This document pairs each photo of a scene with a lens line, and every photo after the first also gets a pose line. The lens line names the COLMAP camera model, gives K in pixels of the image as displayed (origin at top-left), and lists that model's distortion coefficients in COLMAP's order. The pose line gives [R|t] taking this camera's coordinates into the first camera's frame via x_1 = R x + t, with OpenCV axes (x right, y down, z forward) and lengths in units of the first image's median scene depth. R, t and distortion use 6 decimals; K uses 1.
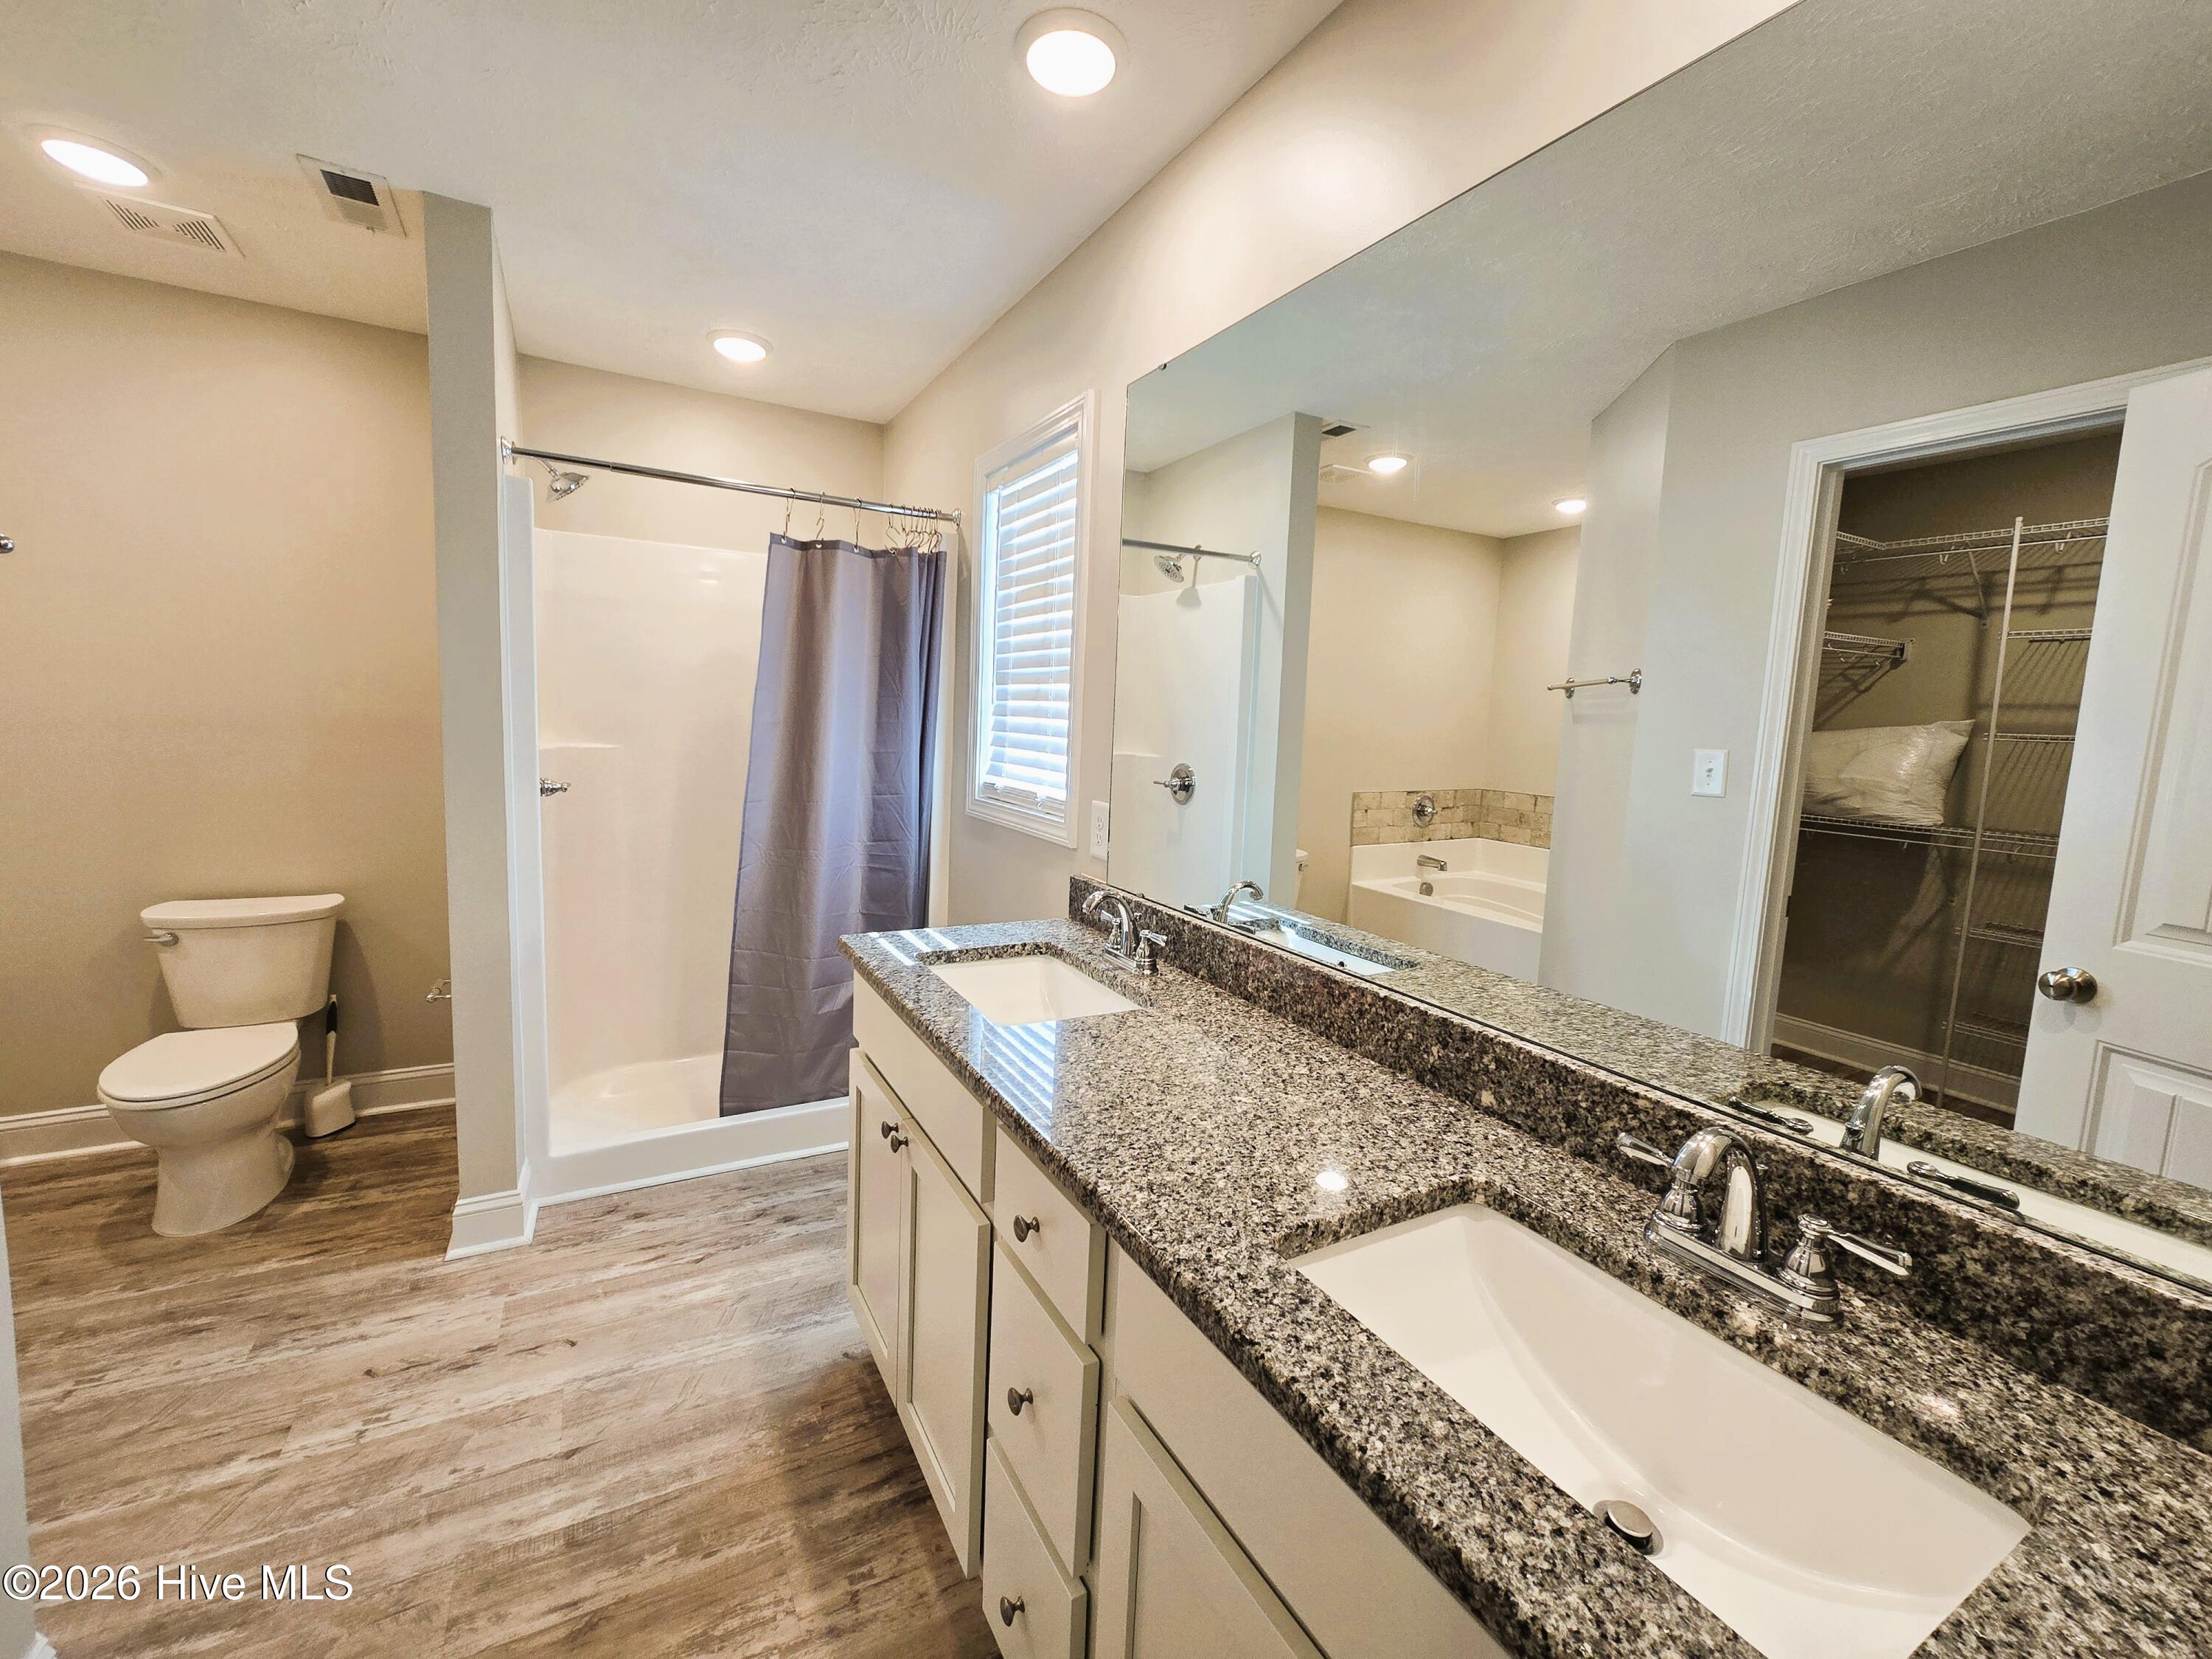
lens RADIAL K [[905.2, 0, 1094.0], [0, 905.2, 819.5], [0, 0, 1]] dist [-0.007294, 0.000752]
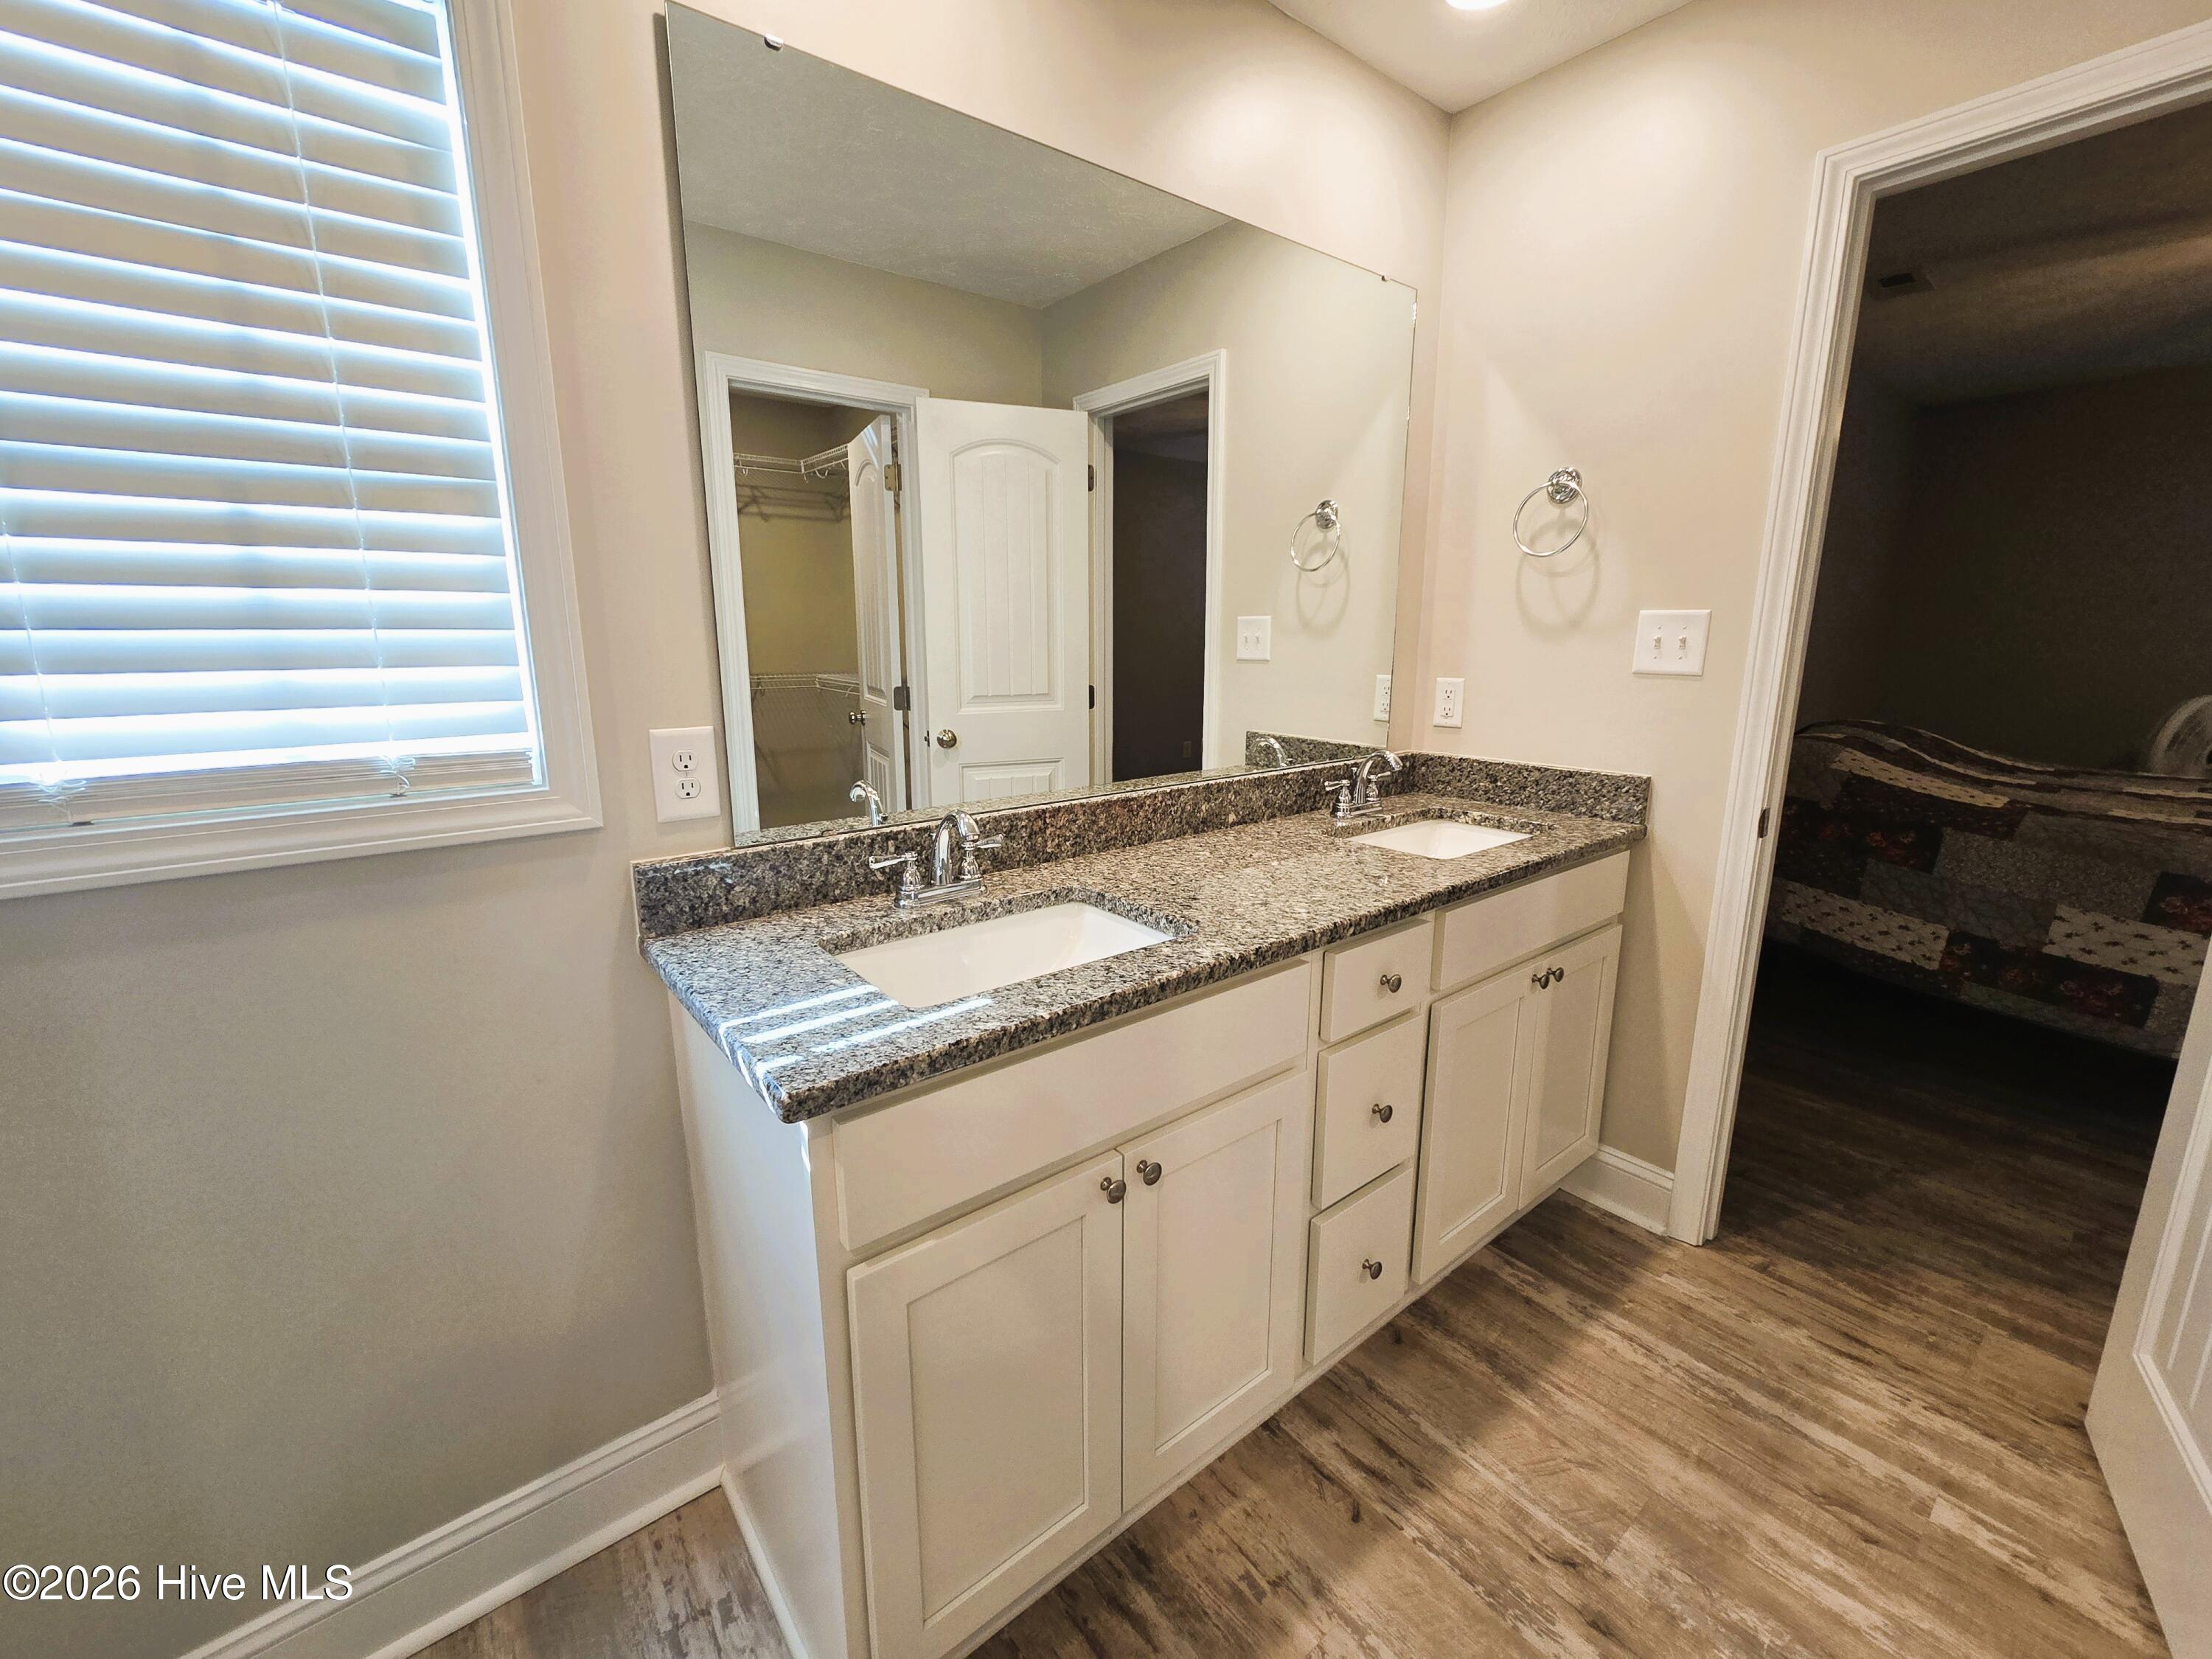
lens RADIAL K [[905.2, 0, 1089.5], [0, 905.2, 814.1], [0, 0, 1]] dist [-0.007294, 0.000752]
pose [[-0.163470, -0.235549, 0.958016, -0.859845], [0.109585, 0.960734, 0.254916, -0.120326], [-0.980443, 0.146655, -0.131238, 1.112297]]
